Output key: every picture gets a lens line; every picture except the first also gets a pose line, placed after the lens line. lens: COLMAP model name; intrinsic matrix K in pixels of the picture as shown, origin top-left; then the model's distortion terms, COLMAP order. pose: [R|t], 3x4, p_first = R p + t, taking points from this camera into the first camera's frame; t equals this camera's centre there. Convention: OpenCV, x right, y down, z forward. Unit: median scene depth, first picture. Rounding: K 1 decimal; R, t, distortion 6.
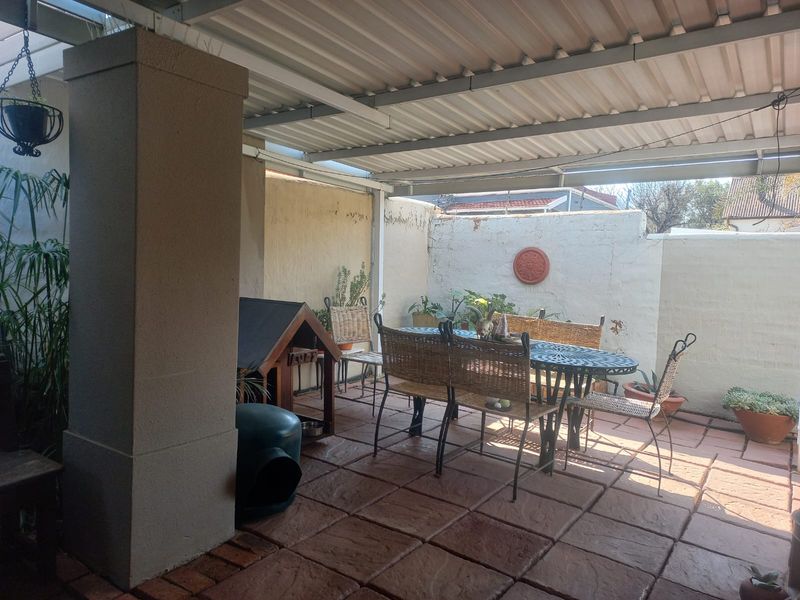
lens RADIAL K [[516.1, 0, 400.0], [0, 516.1, 300.0], [0, 0, 1]] dist [0.021015, -0.002762]
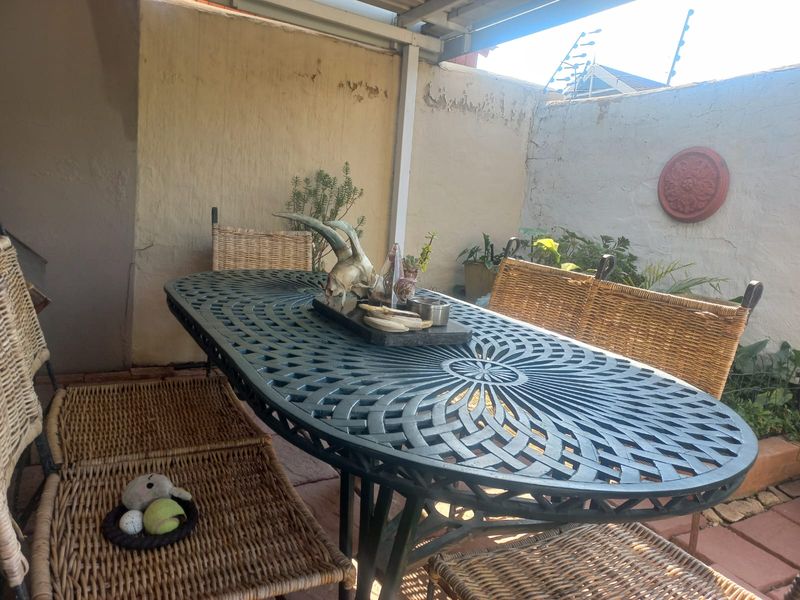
lens RADIAL K [[516.1, 0, 400.0], [0, 516.1, 300.0], [0, 0, 1]] dist [0.021015, -0.002762]
pose [[0.906631, 0.117847, -0.405133, 0.219834], [-0.079644, 0.990740, 0.109960, 0.013052], [0.414340, -0.067427, 0.907621, 0.418131]]
